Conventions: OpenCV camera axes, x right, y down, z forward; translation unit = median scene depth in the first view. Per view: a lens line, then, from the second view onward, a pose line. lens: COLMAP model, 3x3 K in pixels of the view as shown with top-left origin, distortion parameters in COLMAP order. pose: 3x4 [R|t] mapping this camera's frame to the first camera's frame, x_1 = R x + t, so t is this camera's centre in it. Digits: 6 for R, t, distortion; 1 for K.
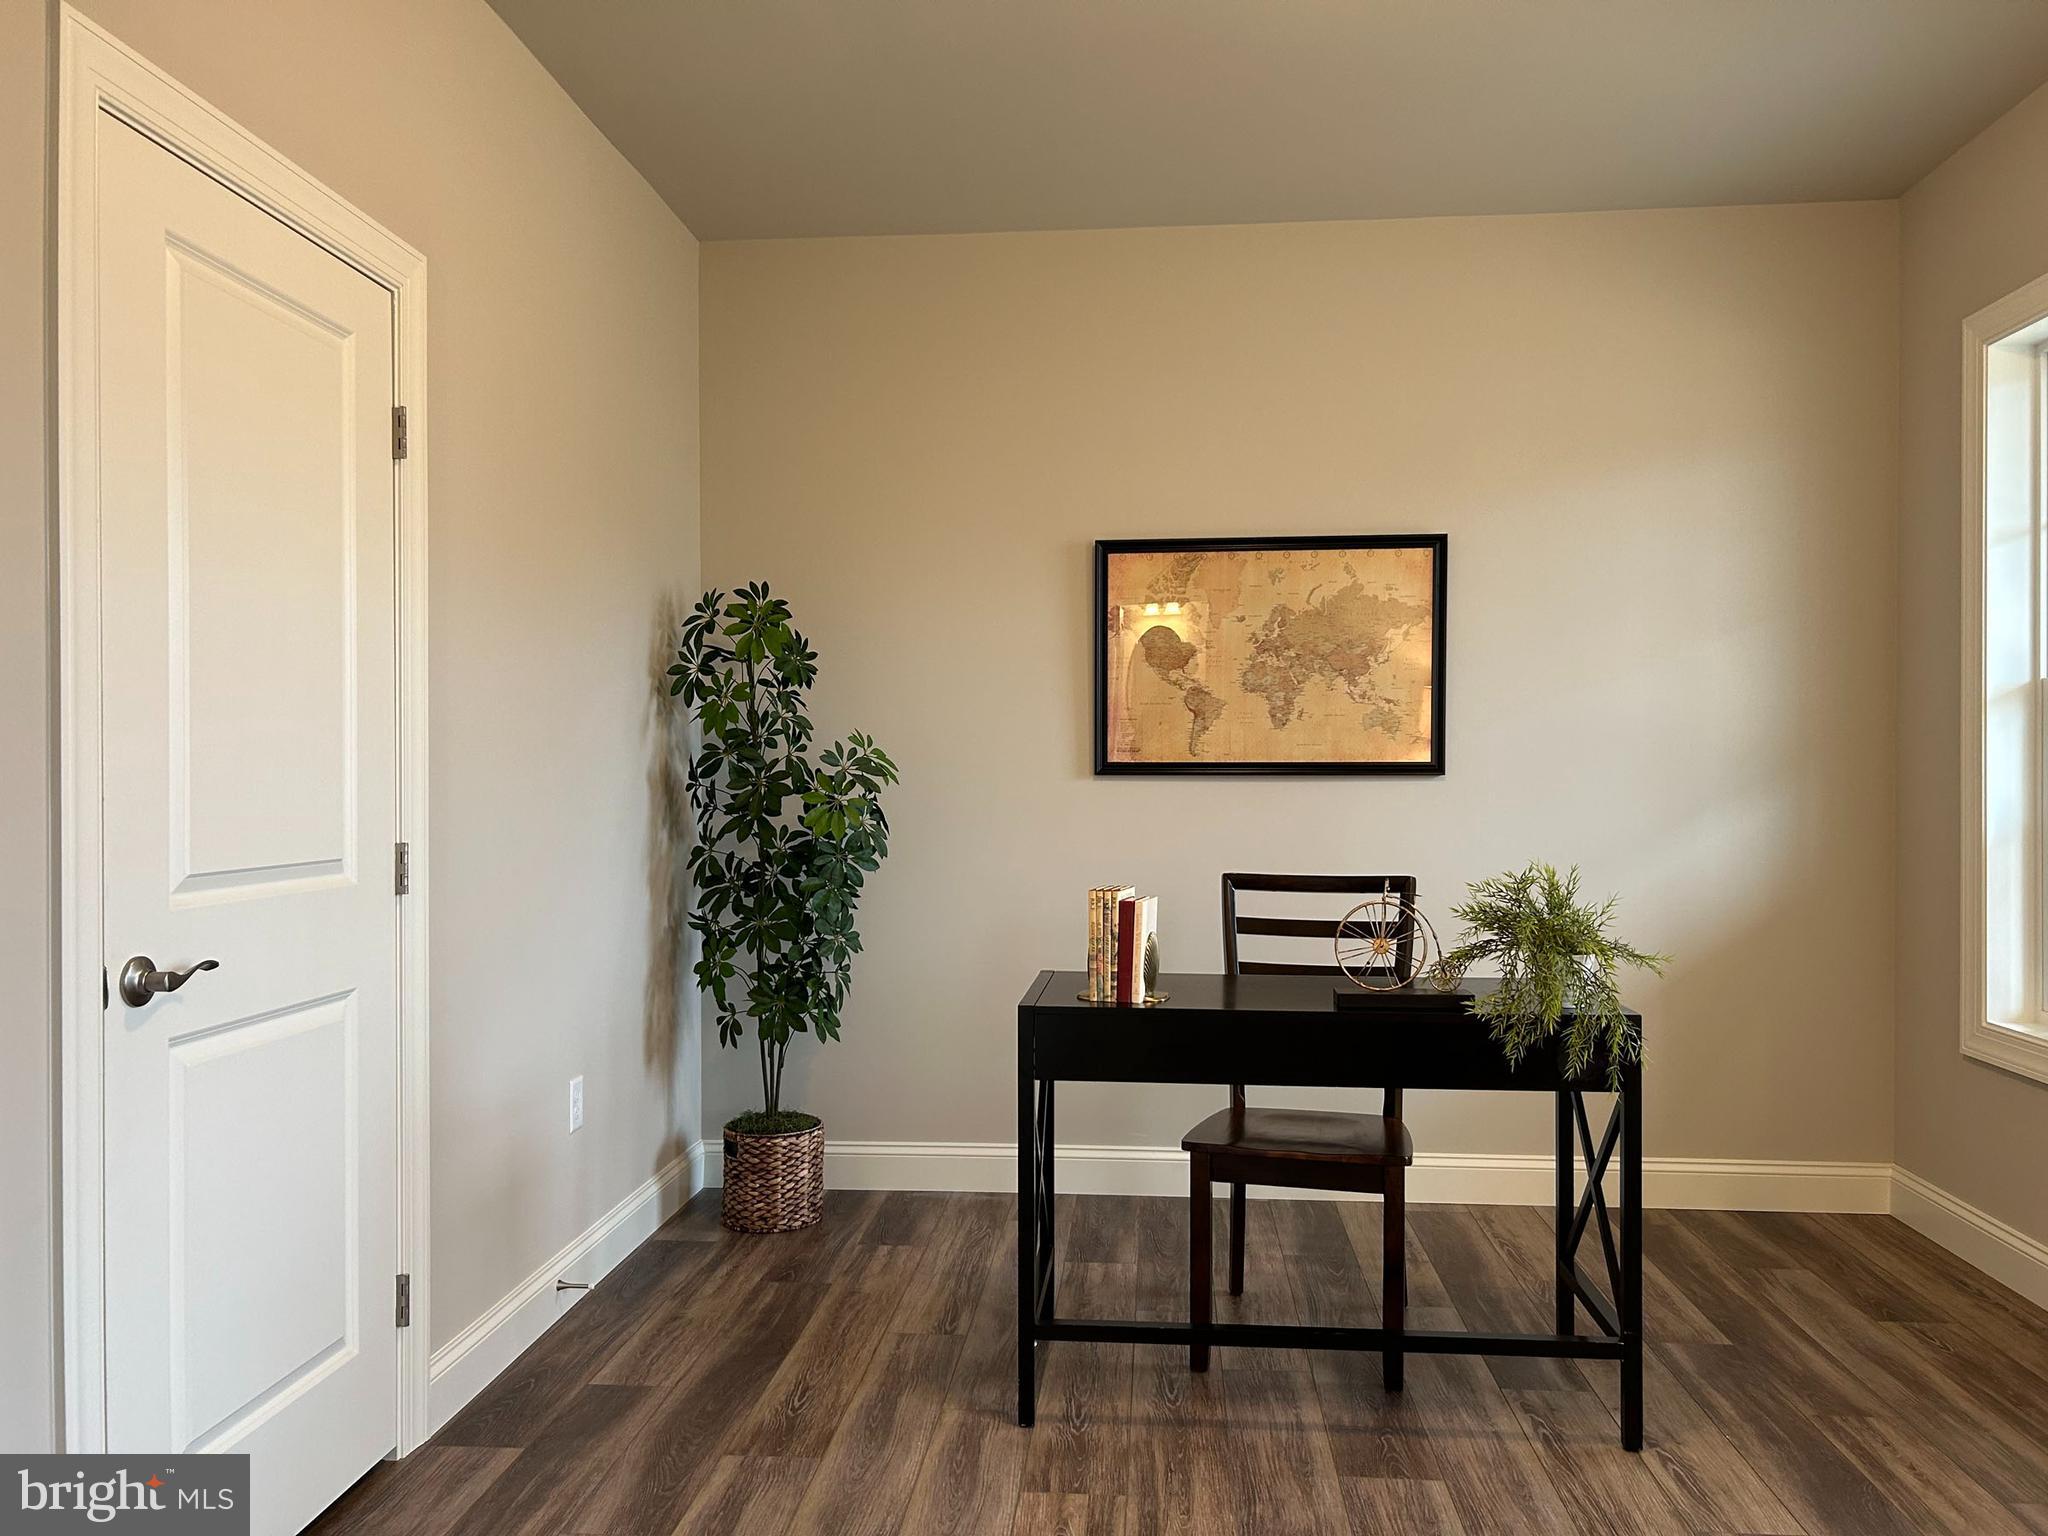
lens RADIAL K [[1538.4, 0, 1024.6], [0, 1538.4, 769.7], [0, 0, 1]] dist [0.045128, -0.054430]
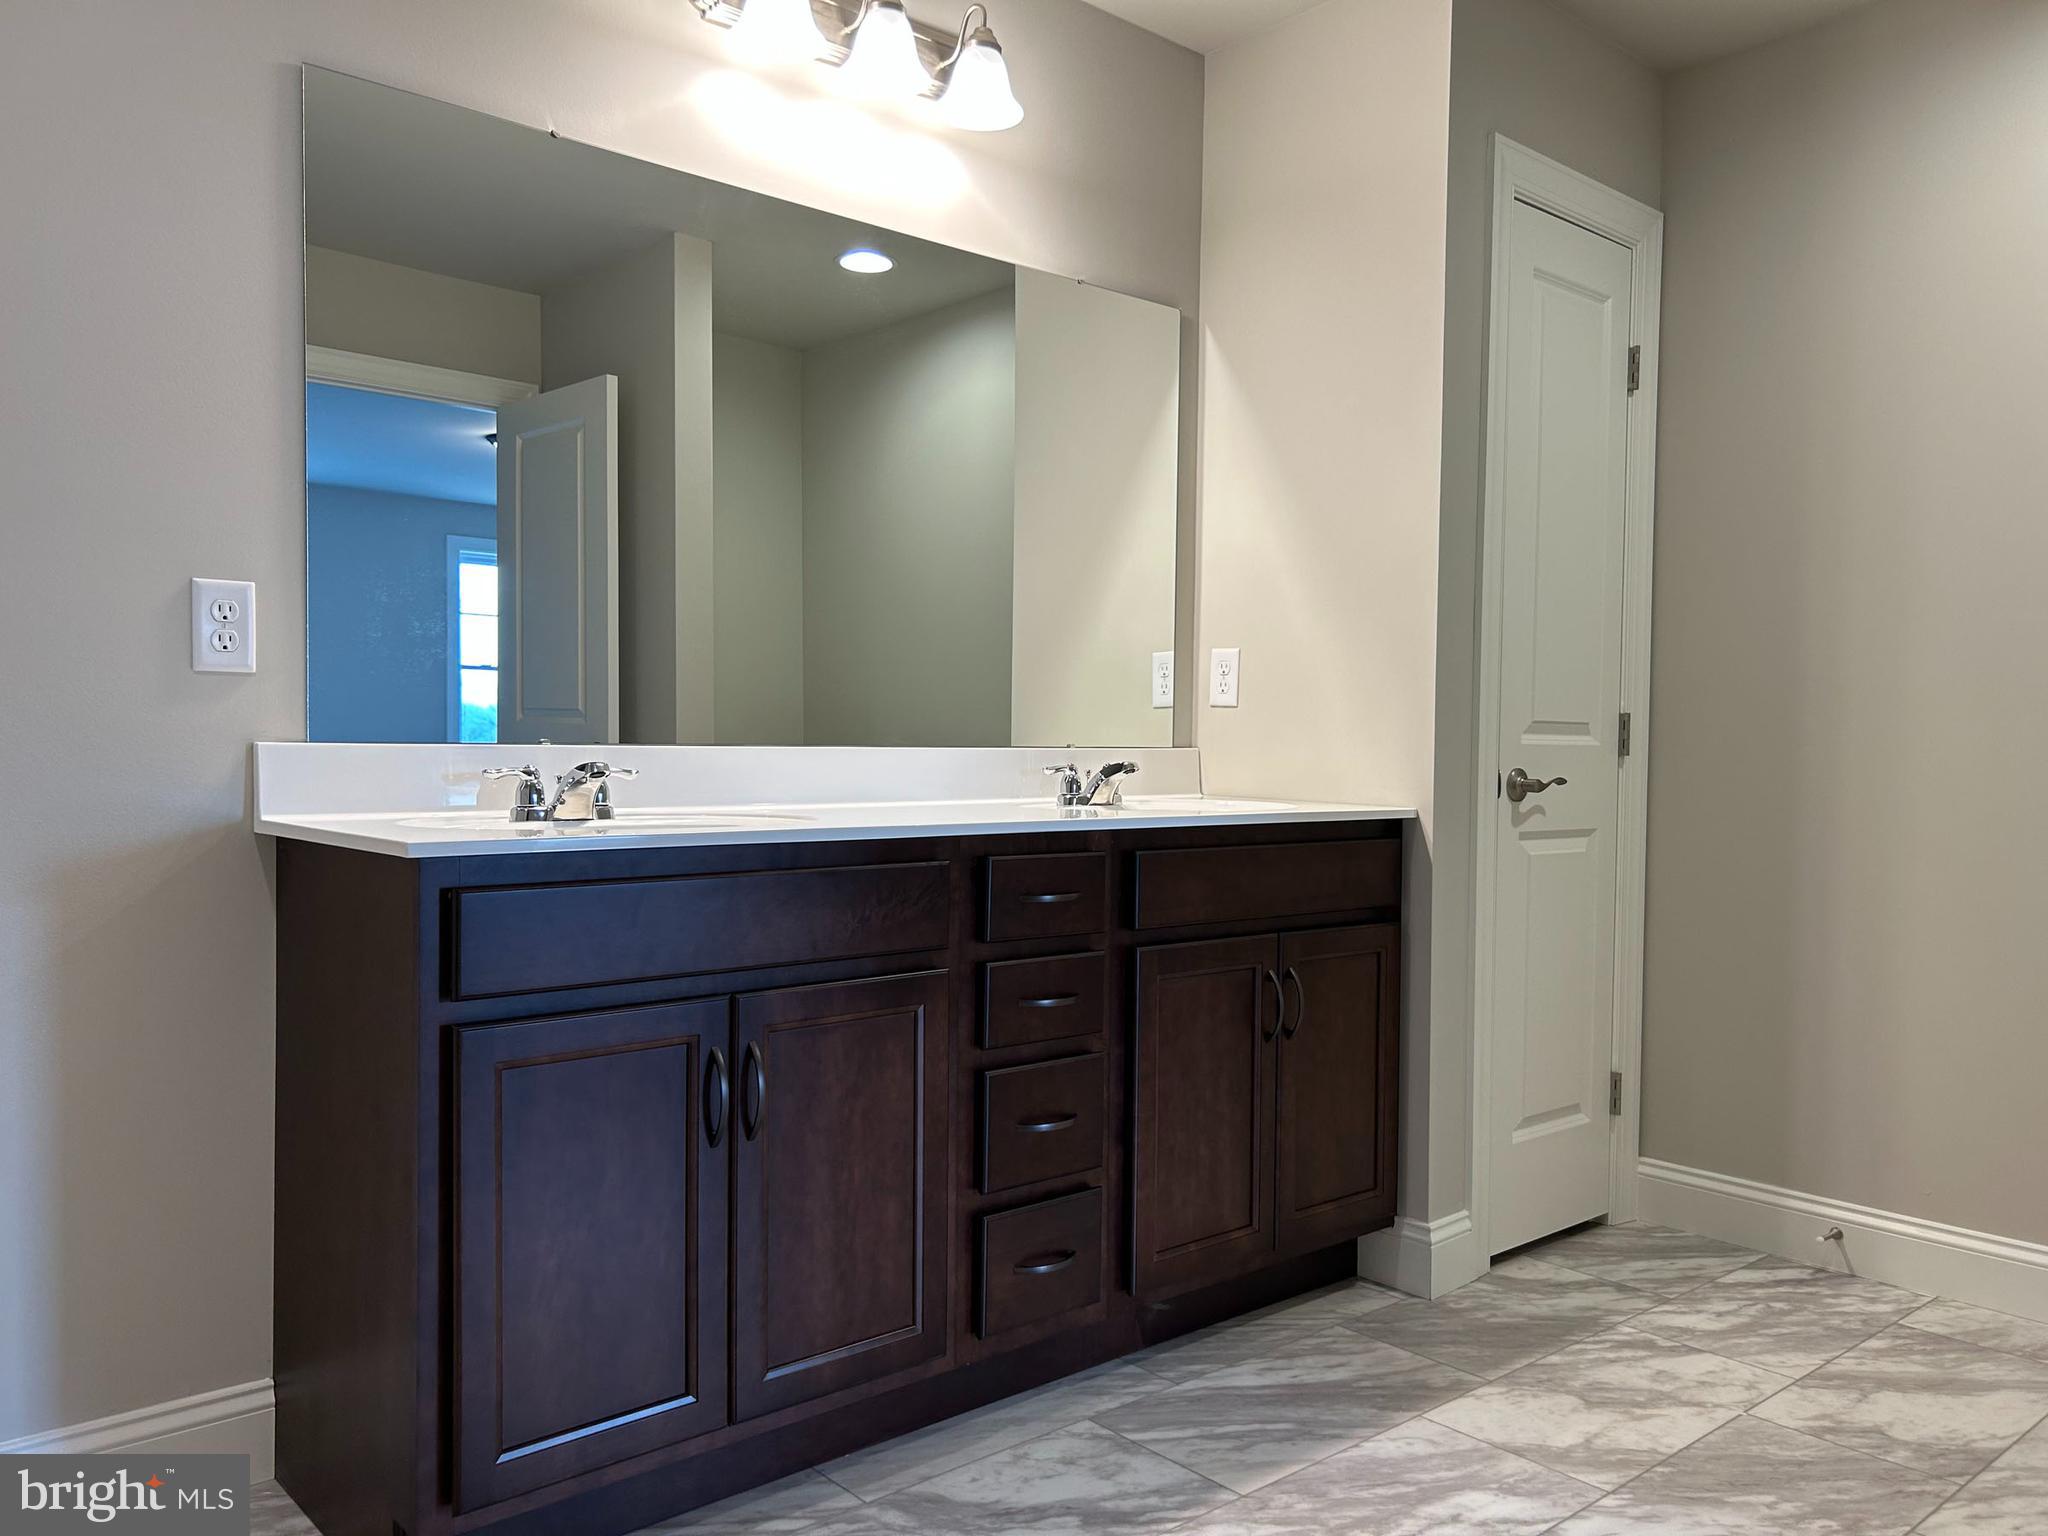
lens RADIAL K [[1538.4, 0, 1031.1], [0, 1538.4, 768.4], [0, 0, 1]] dist [0.045128, -0.054430]
pose [[0.769508, 0.026311, -0.638095, 0.015463], [0.013837, 0.998229, 0.057848, 0.023703], [0.638487, -0.053344, 0.767781, -0.379296]]
